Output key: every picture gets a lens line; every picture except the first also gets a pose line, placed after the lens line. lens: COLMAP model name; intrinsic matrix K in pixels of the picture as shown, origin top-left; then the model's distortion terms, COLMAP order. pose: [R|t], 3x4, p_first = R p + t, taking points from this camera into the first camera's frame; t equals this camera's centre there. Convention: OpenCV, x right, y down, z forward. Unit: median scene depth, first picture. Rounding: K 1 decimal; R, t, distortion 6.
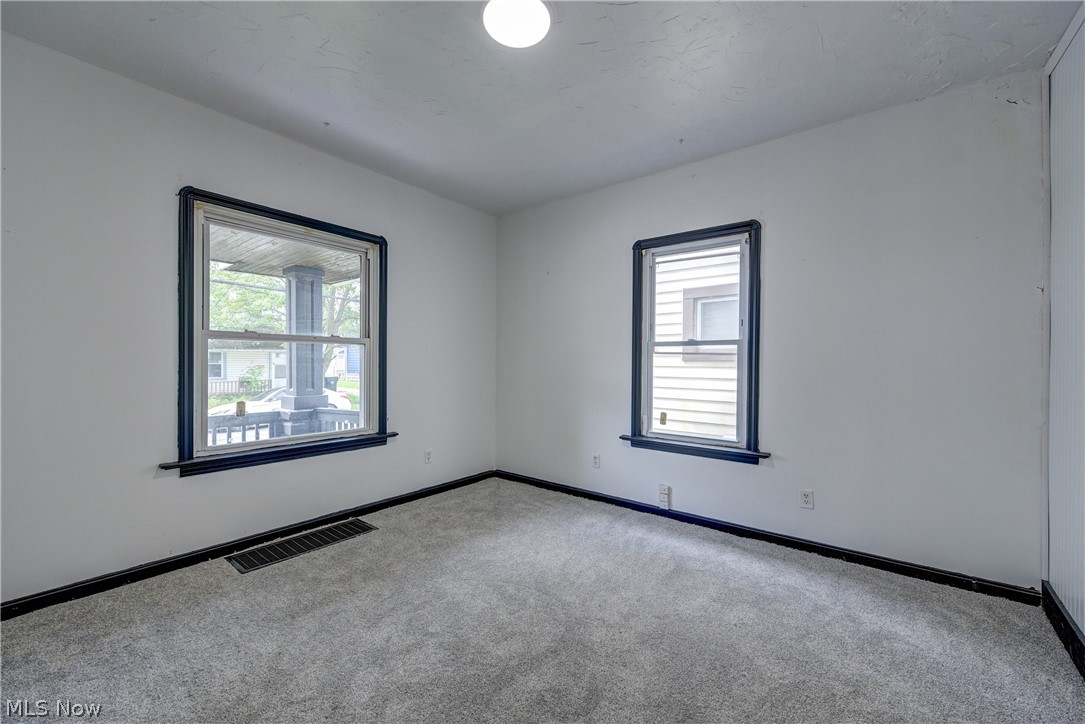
lens RADIAL K [[423.4, 0, 531.9], [0, 423.4, 362.3], [0, 0, 1]] dist [0.000671, 0.000151]
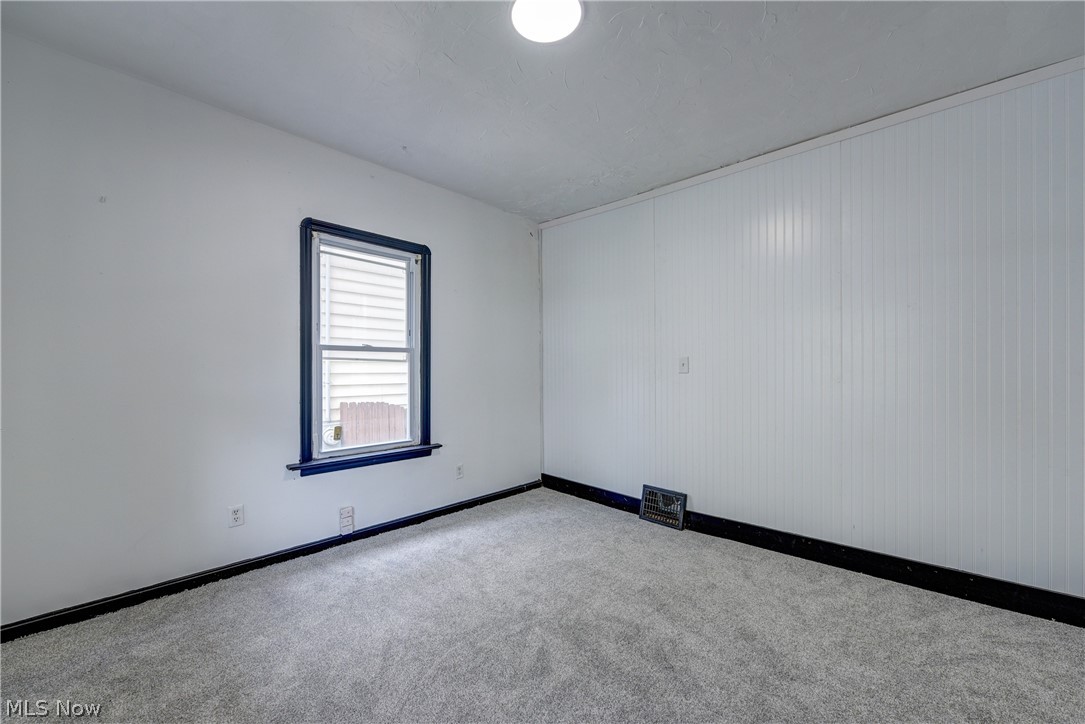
lens RADIAL K [[432.6, 0, 541.9], [0, 432.6, 366.5], [0, 0, 1]] dist [0.000671, -0.000010]
pose [[0.076287, 0.005363, 0.997071, -0.594176], [0.008370, 0.999947, -0.006019, 0.004320], [-0.997051, 0.008805, 0.076238, 0.553376]]
